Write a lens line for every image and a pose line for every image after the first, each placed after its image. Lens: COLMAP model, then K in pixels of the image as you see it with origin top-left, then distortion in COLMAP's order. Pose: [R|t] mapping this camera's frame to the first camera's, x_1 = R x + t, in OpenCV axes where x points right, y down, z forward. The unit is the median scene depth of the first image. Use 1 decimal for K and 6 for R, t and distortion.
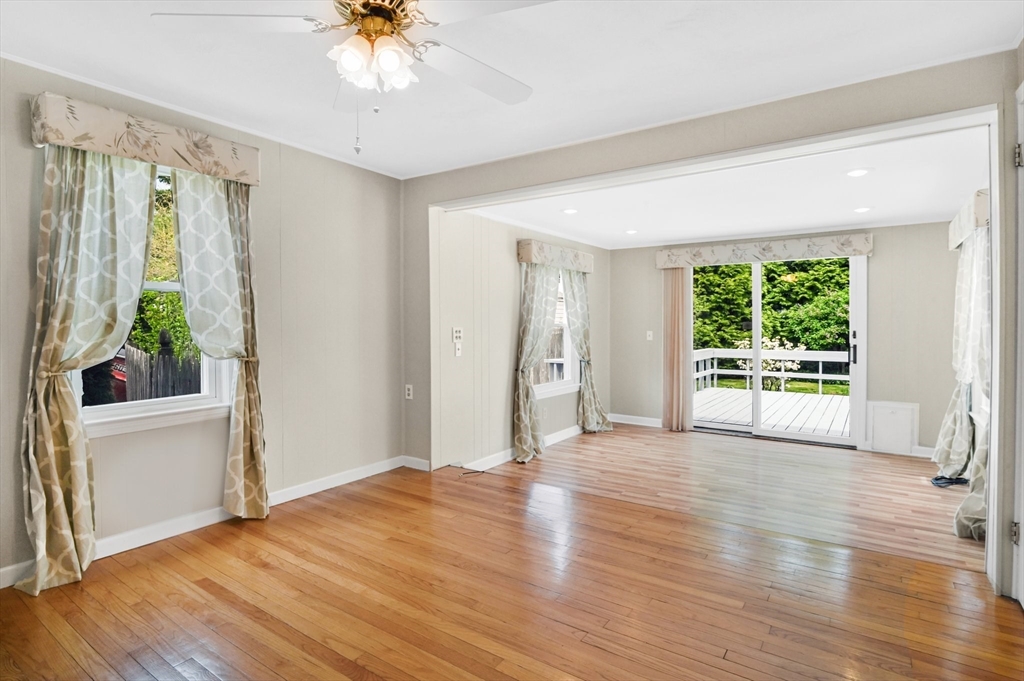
lens RADIAL K [[487.1, 0, 532.9], [0, 487.1, 338.7], [0, 0, 1]] dist [-0.000534, -0.000197]
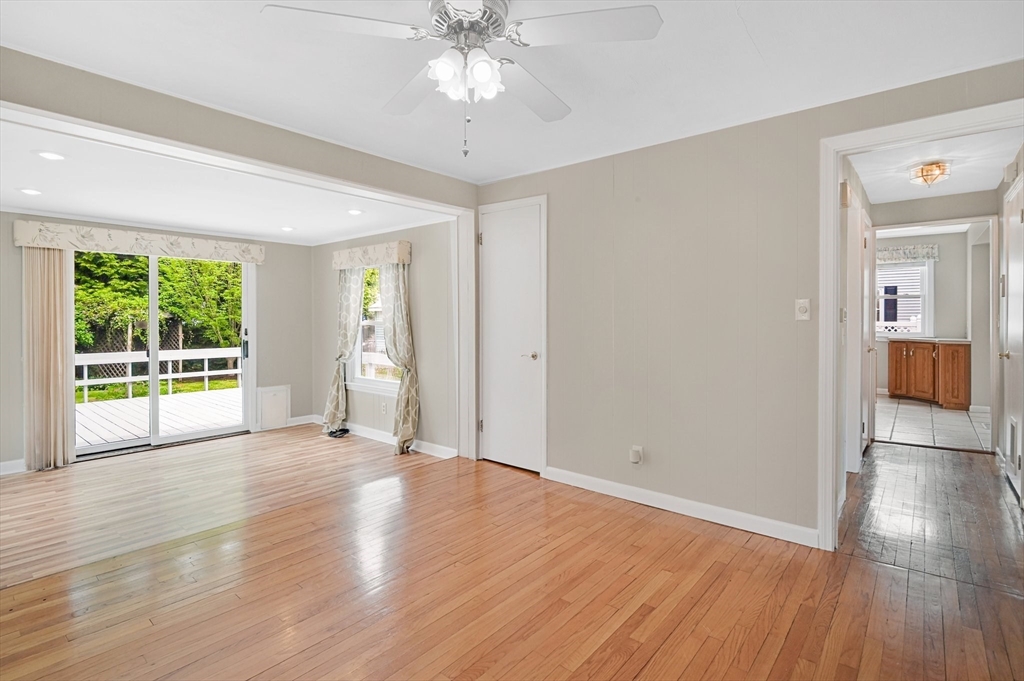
lens RADIAL K [[504.6, 0, 511.3], [0, 504.6, 323.5], [0, 0, 1]] dist [-0.002870, -0.000631]
pose [[0.130424, -0.006192, 0.991439, -0.368455], [0.033242, 0.999446, 0.001869, -0.008597], [-0.990901, 0.032713, 0.130558, 0.203606]]
